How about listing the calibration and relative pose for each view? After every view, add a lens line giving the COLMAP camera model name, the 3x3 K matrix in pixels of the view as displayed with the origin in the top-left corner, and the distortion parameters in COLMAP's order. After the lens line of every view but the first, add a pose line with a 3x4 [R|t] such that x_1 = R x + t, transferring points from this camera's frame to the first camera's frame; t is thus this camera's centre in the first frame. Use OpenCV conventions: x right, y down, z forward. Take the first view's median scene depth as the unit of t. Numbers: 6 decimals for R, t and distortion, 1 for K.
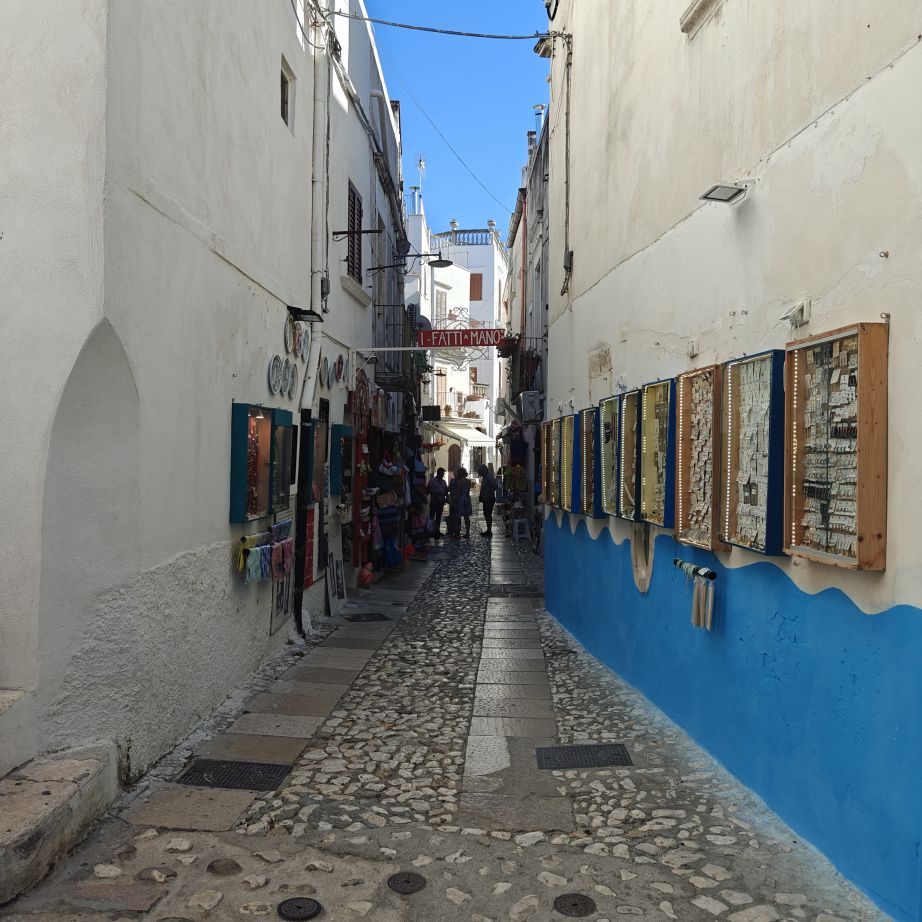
lens RADIAL K [[924.1, 0, 460.8], [0, 924.1, 460.1], [0, 0, 1]] dist [0.002573, 0.000000]
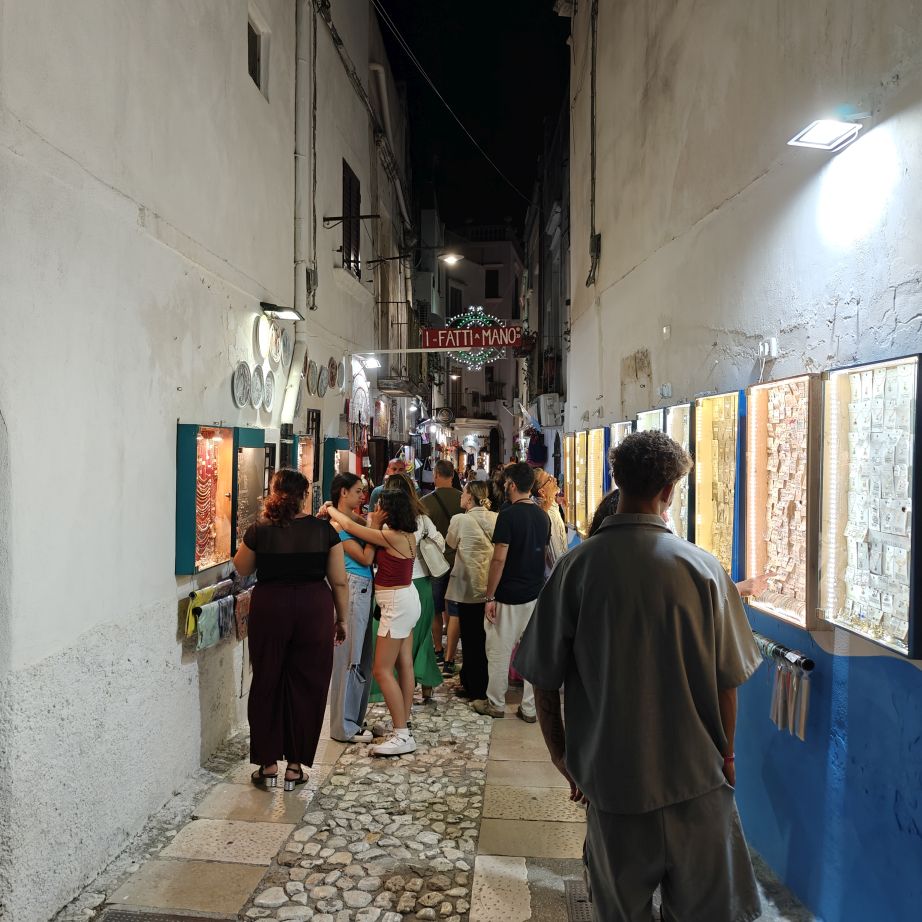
lens RADIAL K [[924.1, 0, 461.2], [0, 924.1, 461.8], [0, 0, 1]] dist [0.002573, 0.000000]
pose [[0.999791, -0.007261, -0.019136, 0.011586], [0.007343, 0.999964, 0.004235, -0.030213], [0.019104, -0.004375, 0.999808, 0.208687]]
